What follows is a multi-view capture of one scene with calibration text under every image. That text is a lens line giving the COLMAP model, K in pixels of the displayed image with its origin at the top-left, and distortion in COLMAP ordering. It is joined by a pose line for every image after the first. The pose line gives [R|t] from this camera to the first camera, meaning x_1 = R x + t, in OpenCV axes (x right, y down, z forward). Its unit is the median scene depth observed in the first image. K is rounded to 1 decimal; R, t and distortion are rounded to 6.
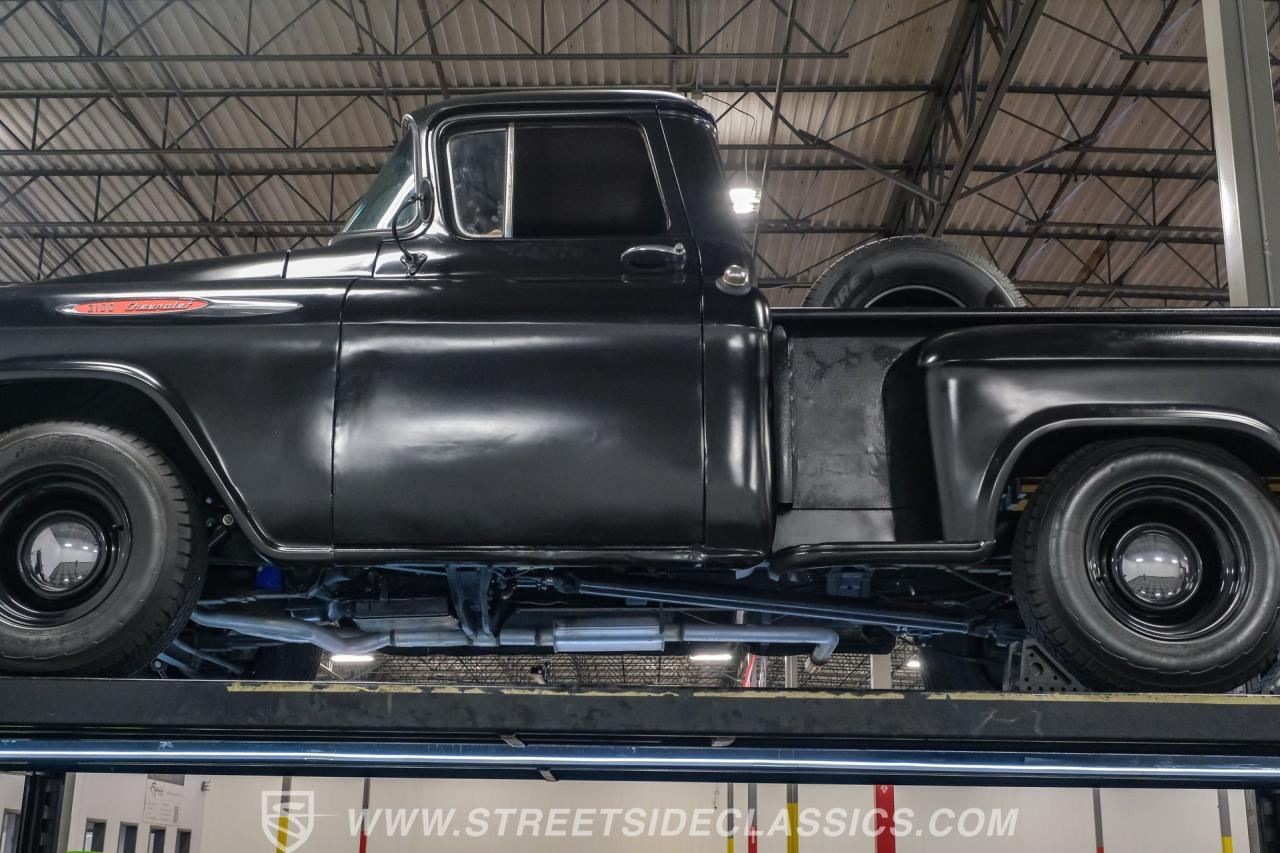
lens RADIAL K [[1516.2, 0, 636.0], [0, 1516.2, 422.4], [0, 0, 1]] dist [-0.003083, 0.035099]
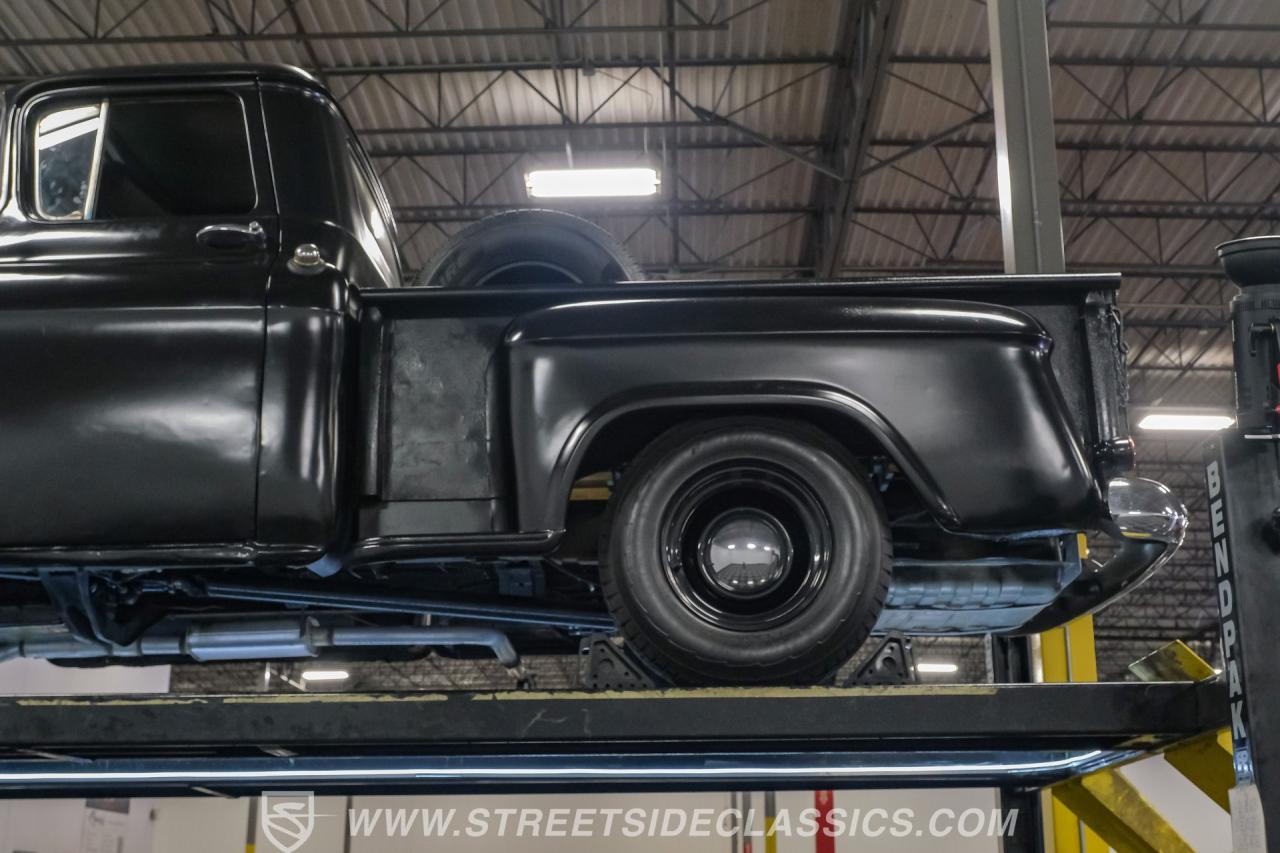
lens RADIAL K [[1598.0, 0, 661.5], [0, 1598.0, 399.0], [0, 0, 1]] dist [-0.014560, 0.038050]
pose [[0.999659, -0.021300, 0.015077, 0.077455], [0.021483, 0.999696, -0.012094, 0.002769], [-0.014815, 0.012414, 0.999813, 0.001775]]
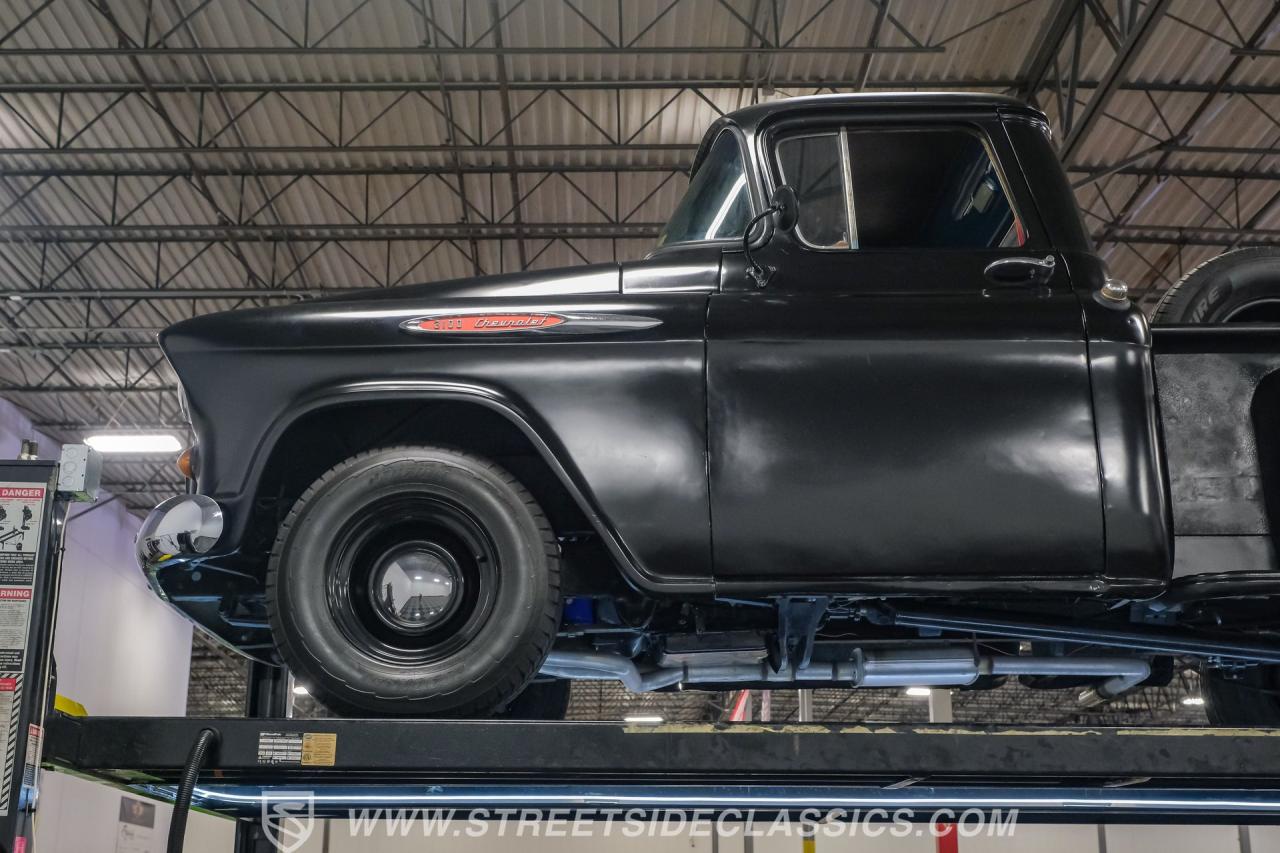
lens RADIAL K [[1611.8, 0, 640.2], [0, 1611.8, 434.6], [0, 0, 1]] dist [0.004904, 0.023911]
pose [[0.999728, -0.003251, 0.023109, -0.073426], [0.003275, 0.999994, -0.001026, -0.001730], [-0.023106, 0.001102, 0.999732, -0.000093]]
